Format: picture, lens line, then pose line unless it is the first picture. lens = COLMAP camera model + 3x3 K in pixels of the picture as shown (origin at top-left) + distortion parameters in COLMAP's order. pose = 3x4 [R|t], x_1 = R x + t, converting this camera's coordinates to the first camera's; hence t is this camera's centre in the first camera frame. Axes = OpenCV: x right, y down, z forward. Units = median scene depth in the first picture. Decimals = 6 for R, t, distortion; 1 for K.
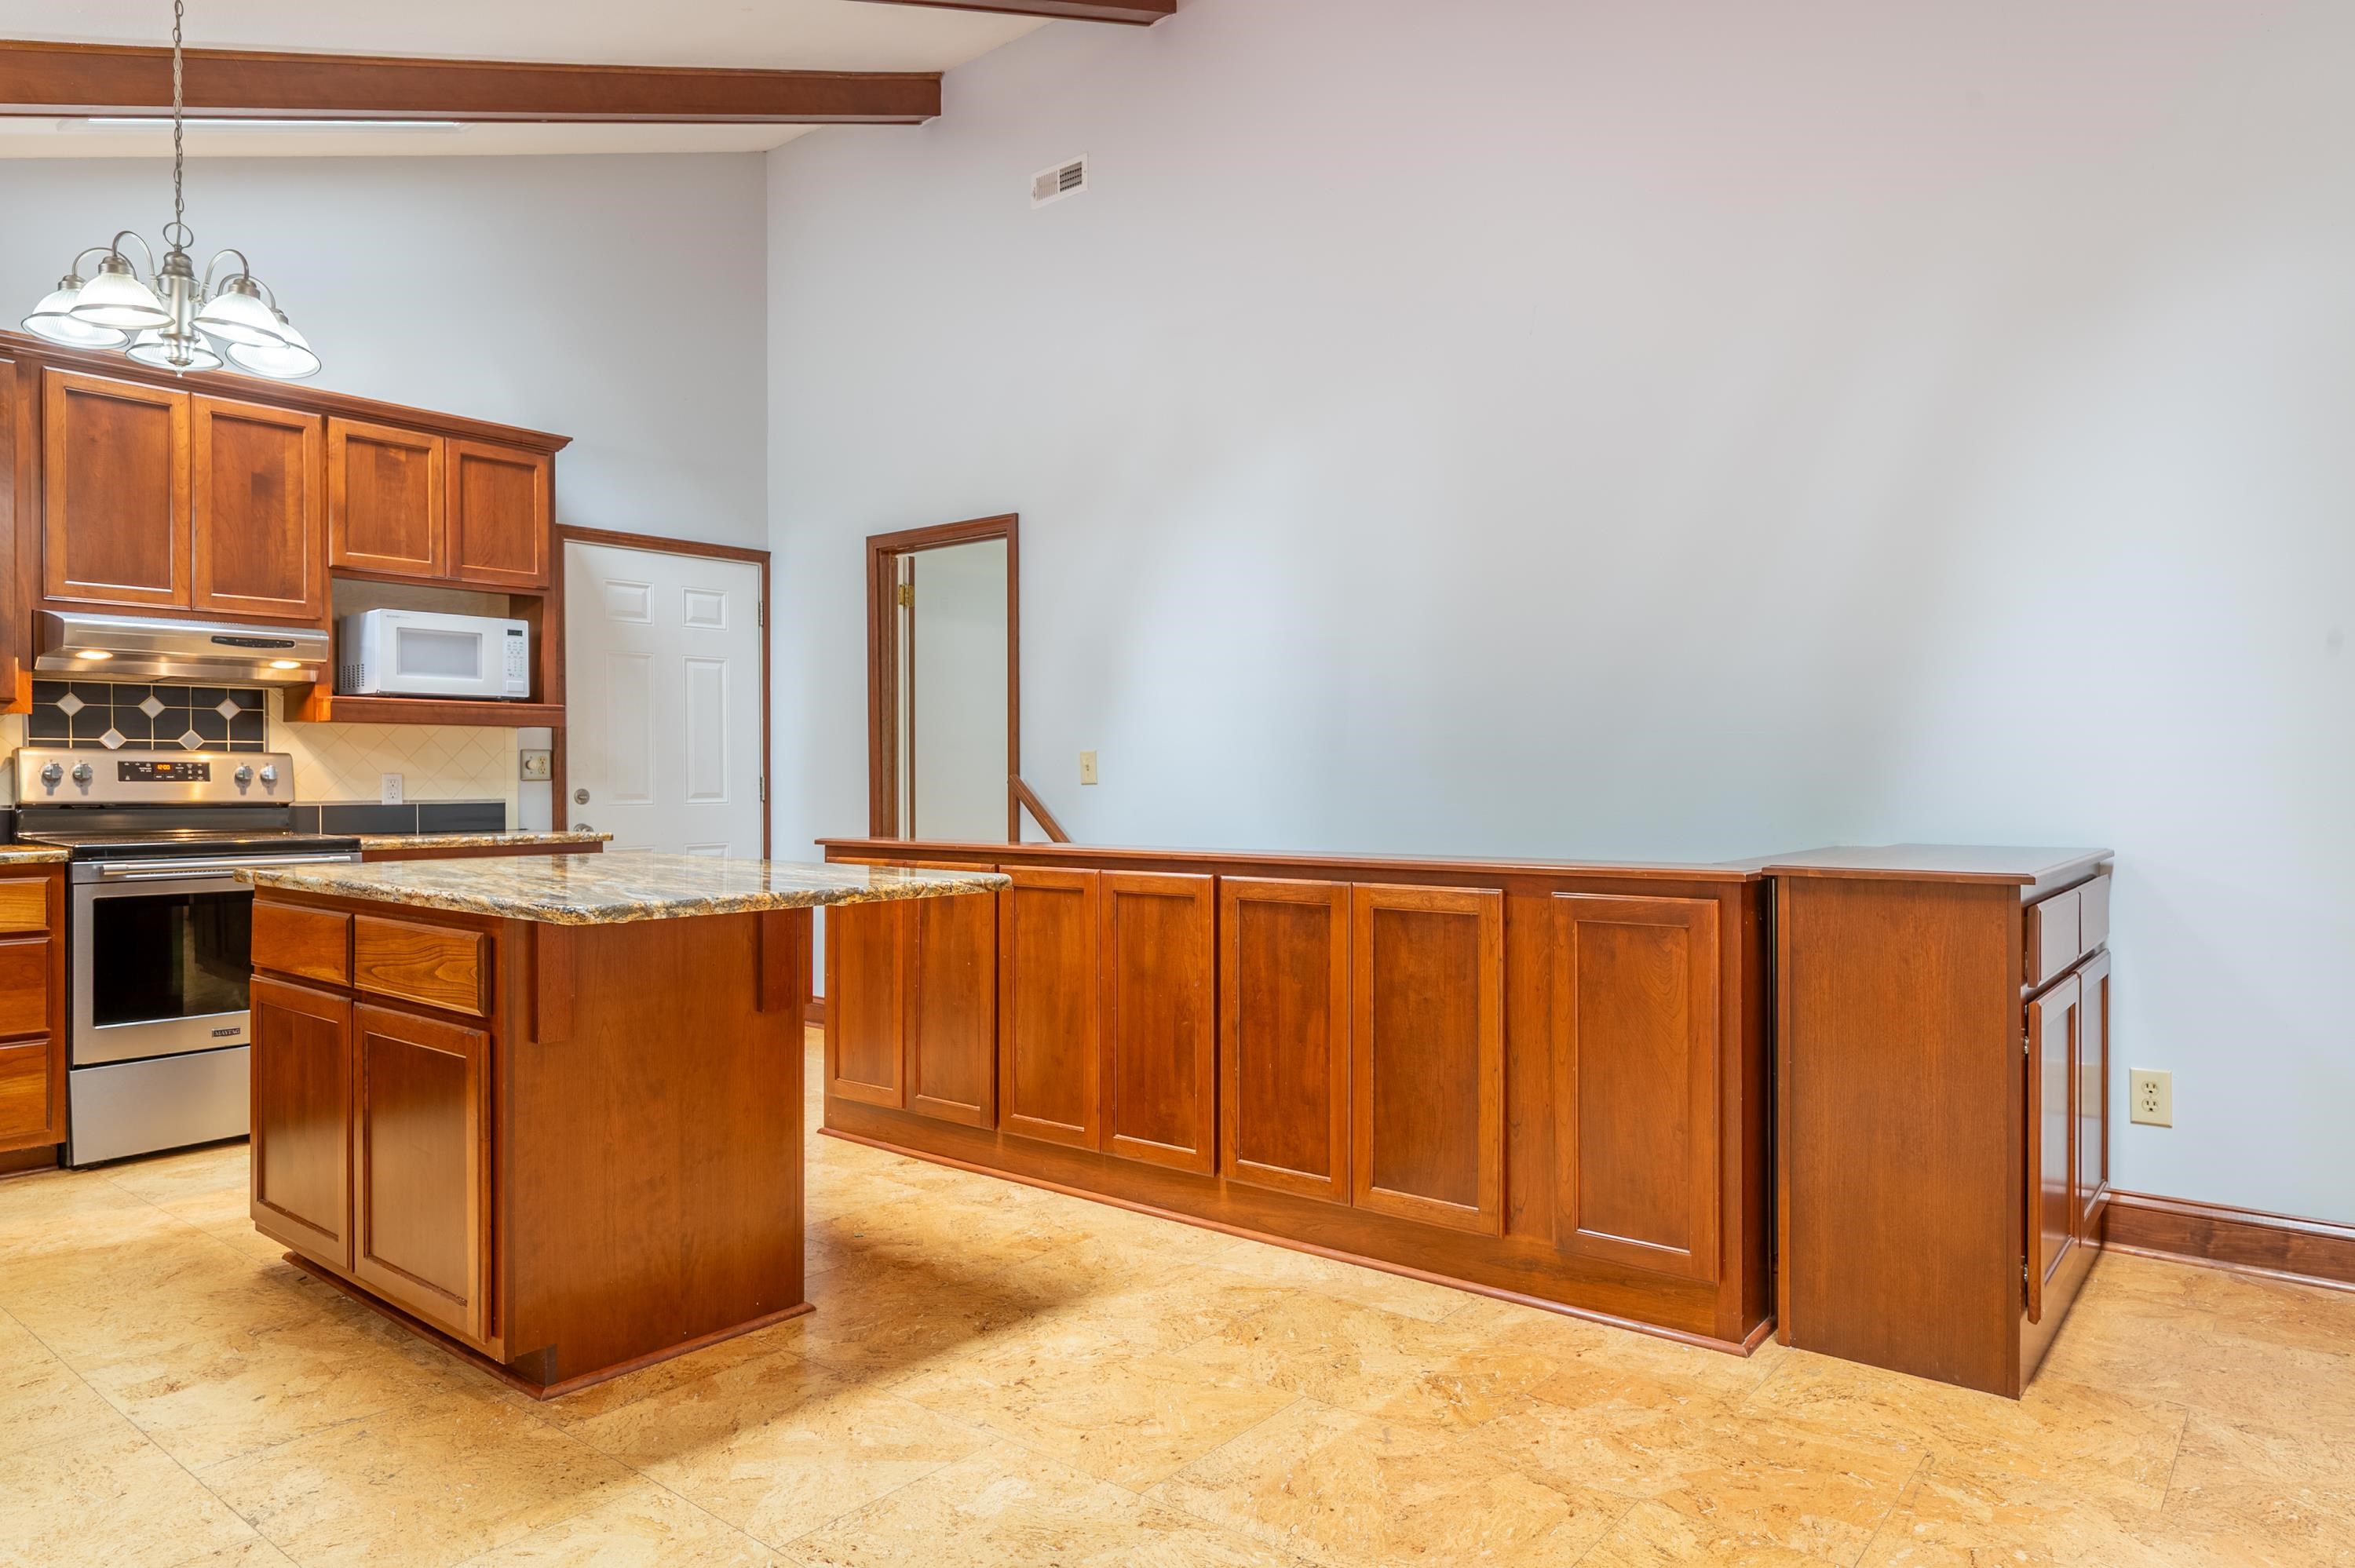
lens RADIAL K [[1465.6, 0, 1177.5], [0, 1465.6, 784.0], [0, 0, 1]] dist [-0.001706, 0.001297]
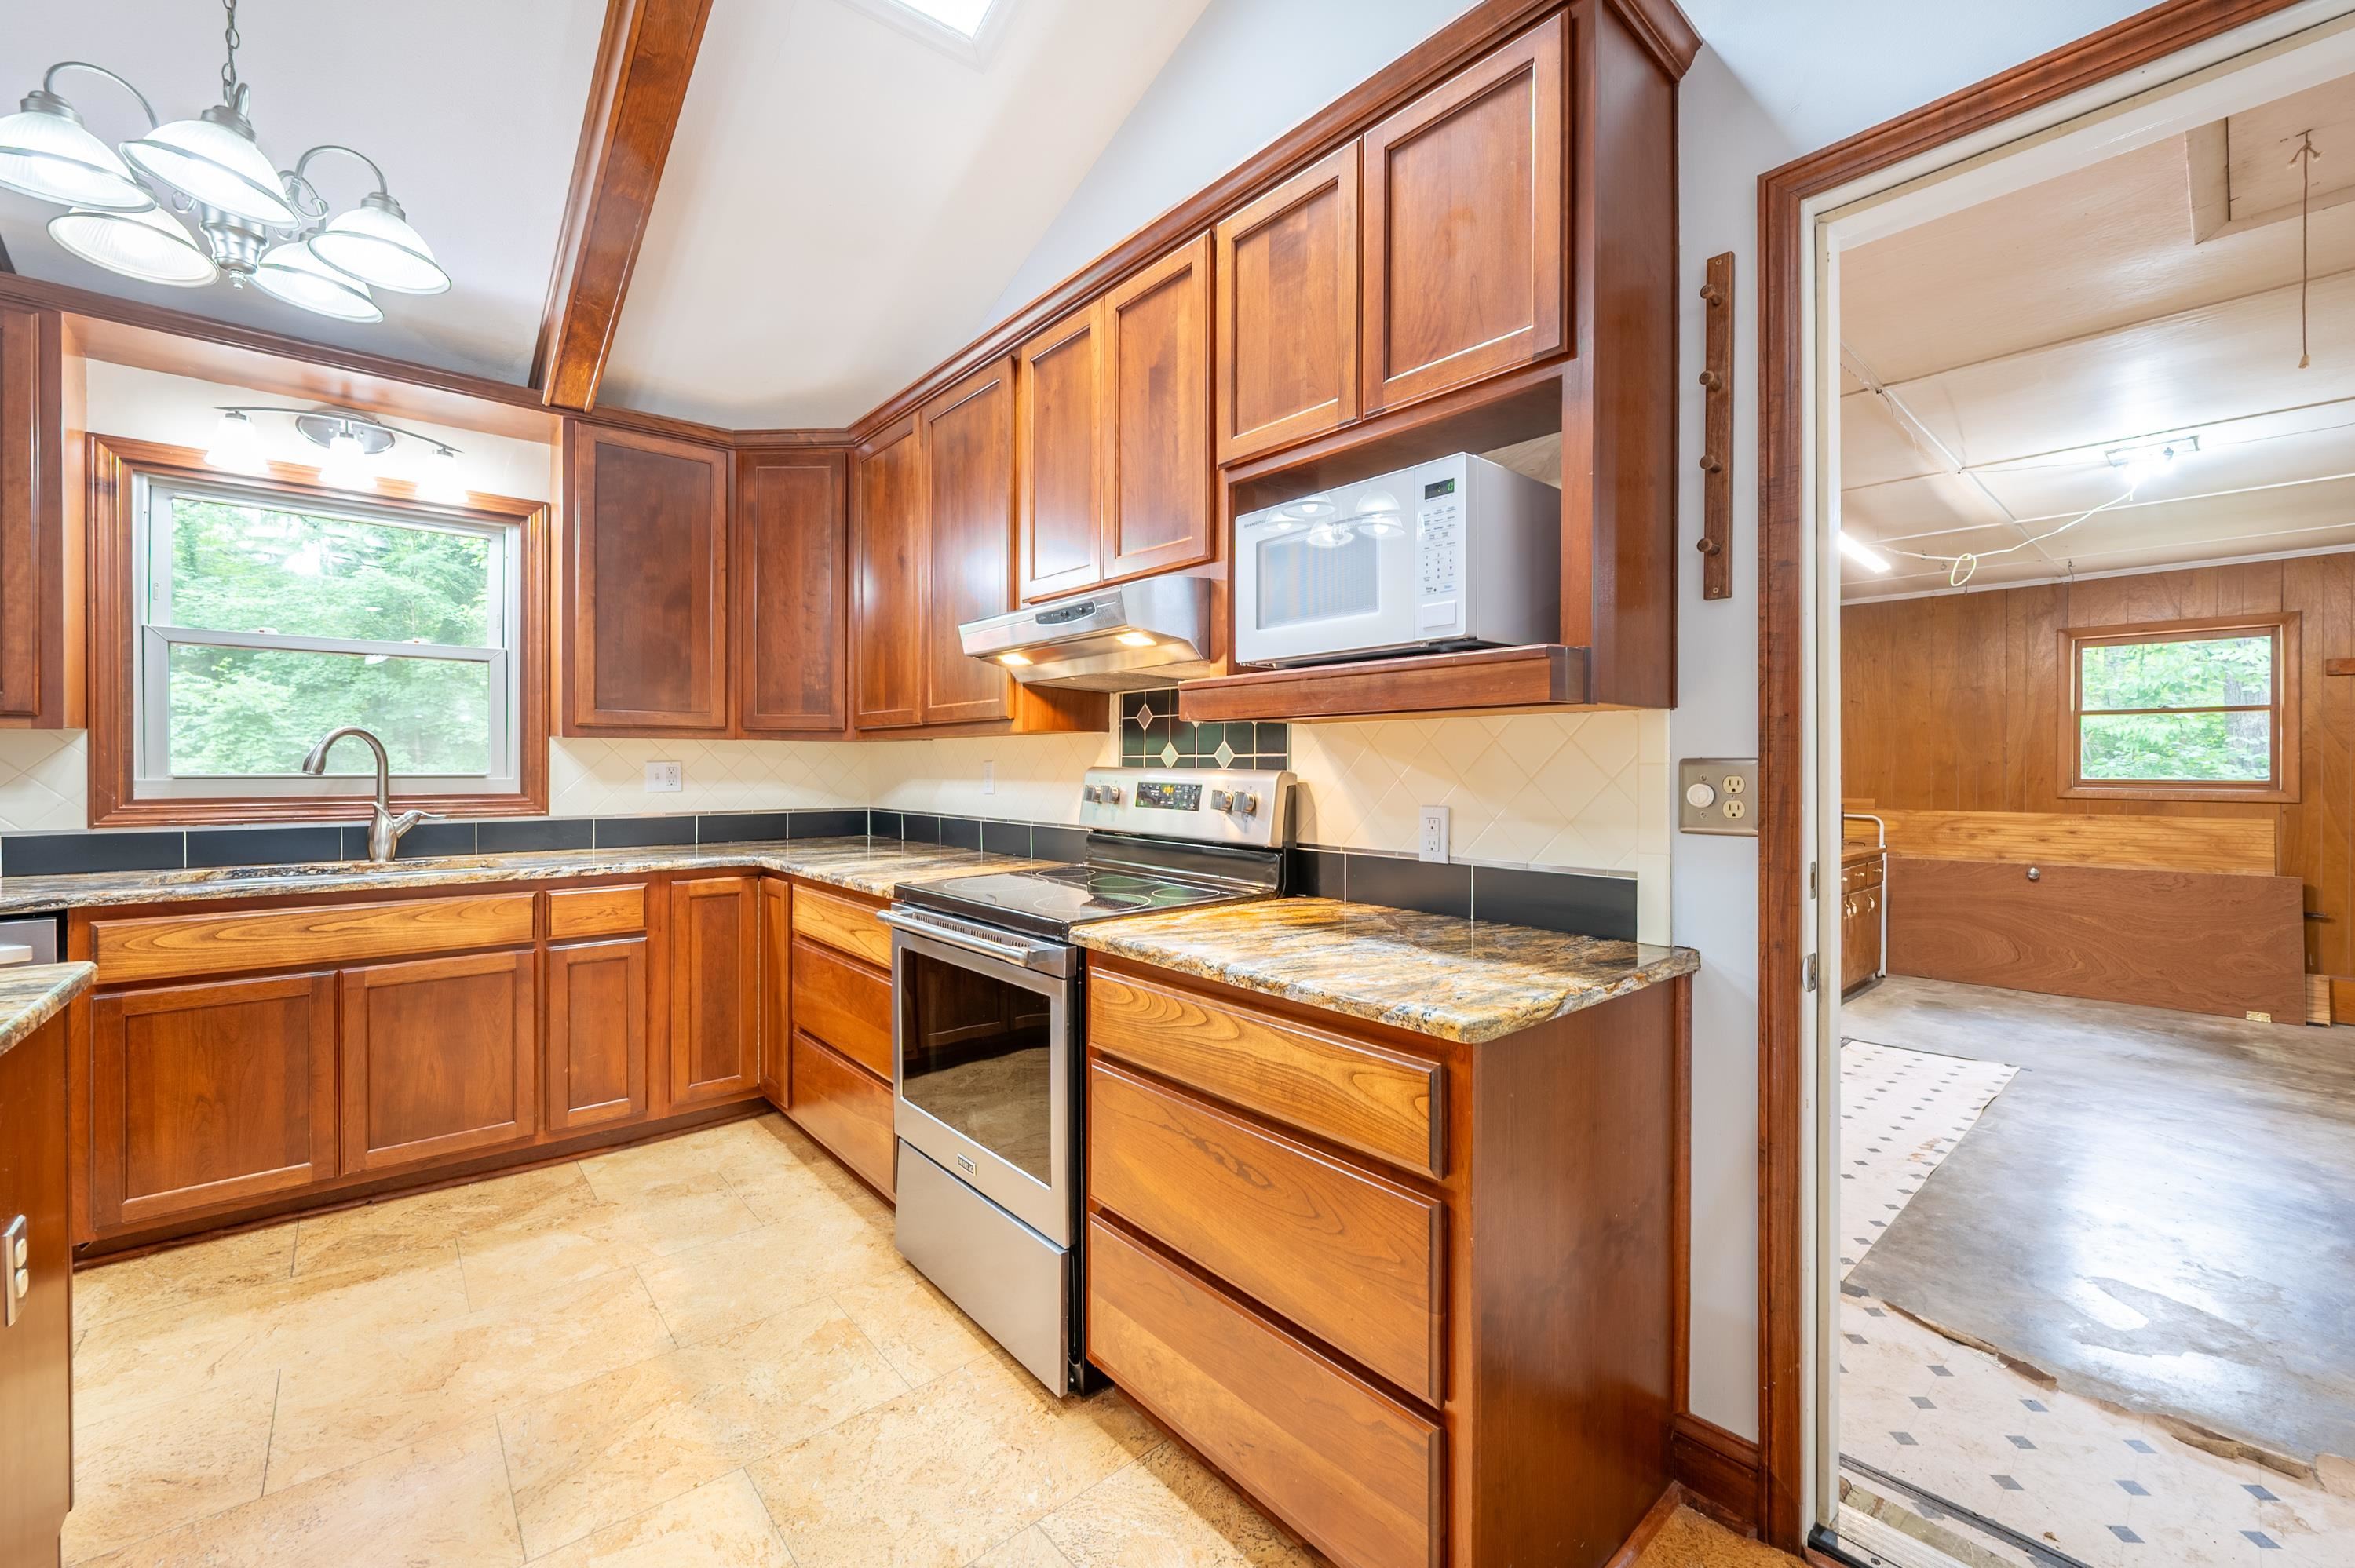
lens RADIAL K [[951.1, 0, 1215.5], [0, 951.1, 767.8], [0, 0, 1]] dist [0.001190, 0.000175]
pose [[-0.144041, 0.005669, -0.989556, -0.177888], [-0.003515, 0.999974, 0.006240, -0.024958], [0.989566, 0.004377, -0.144017, 1.027676]]
